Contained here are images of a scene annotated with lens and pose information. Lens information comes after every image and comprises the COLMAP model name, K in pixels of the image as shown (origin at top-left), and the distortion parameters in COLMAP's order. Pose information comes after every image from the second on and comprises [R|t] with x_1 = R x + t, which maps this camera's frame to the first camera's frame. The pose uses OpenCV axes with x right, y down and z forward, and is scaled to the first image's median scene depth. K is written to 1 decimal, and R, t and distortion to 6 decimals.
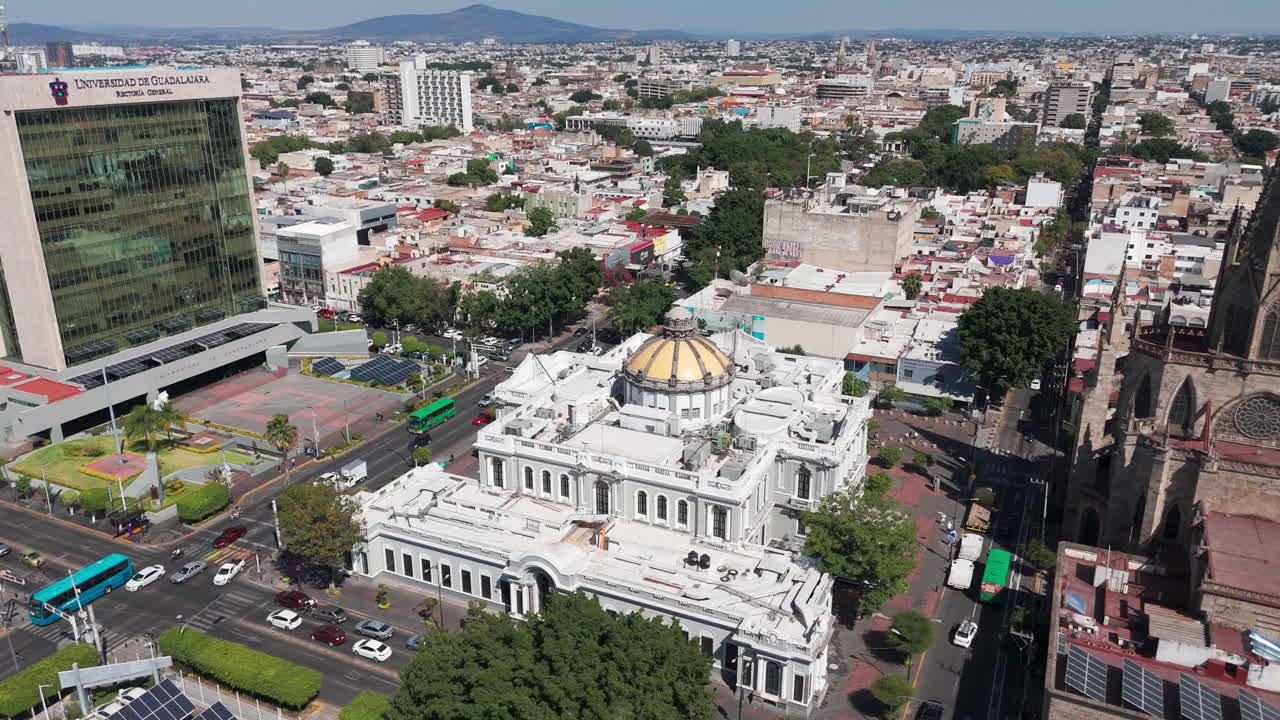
lens RADIAL K [[940.7, 0, 645.8], [0, 940.7, 364.3], [0, 0, 1]] dist [0.056489, -0.053877]
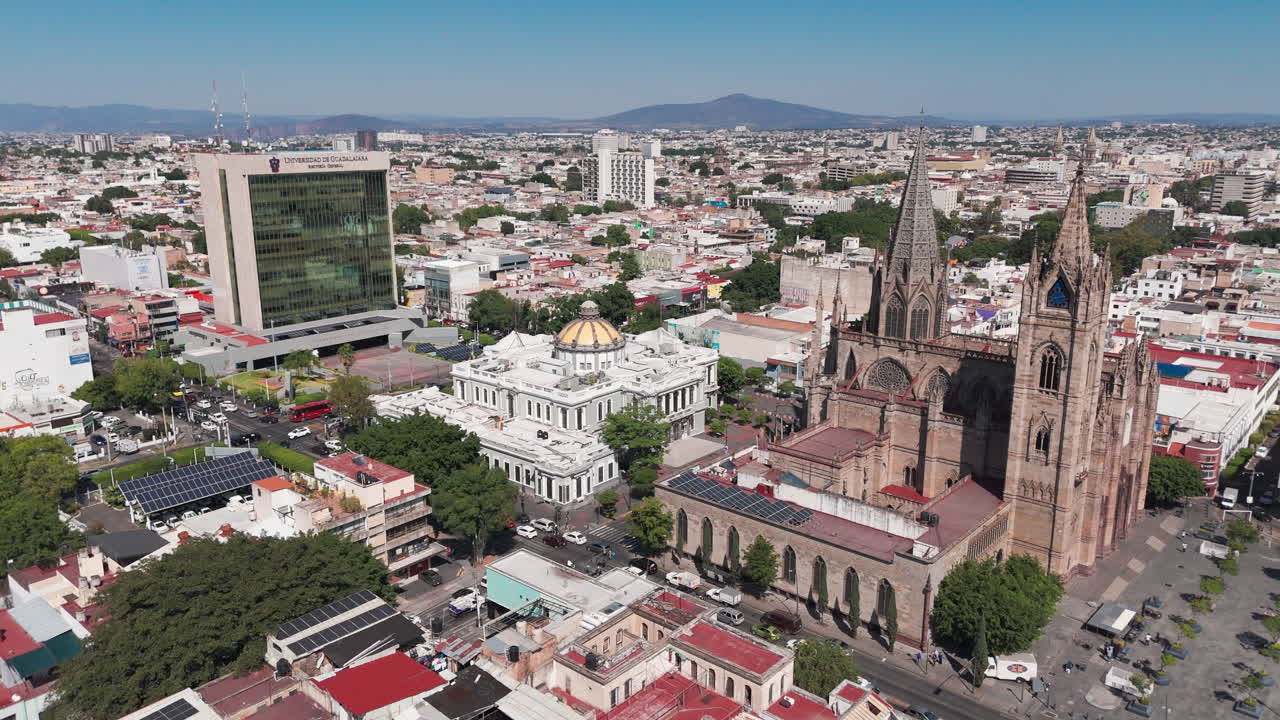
lens RADIAL K [[940.7, 0, 646.5], [0, 940.7, 368.5], [0, 0, 1]] dist [0.056489, -0.053877]
pose [[0.966779, 0.063815, -0.247521, 0.298321], [-0.083253, 0.994146, -0.068867, 0.086707], [0.241678, 0.087186, 0.966432, -0.280134]]
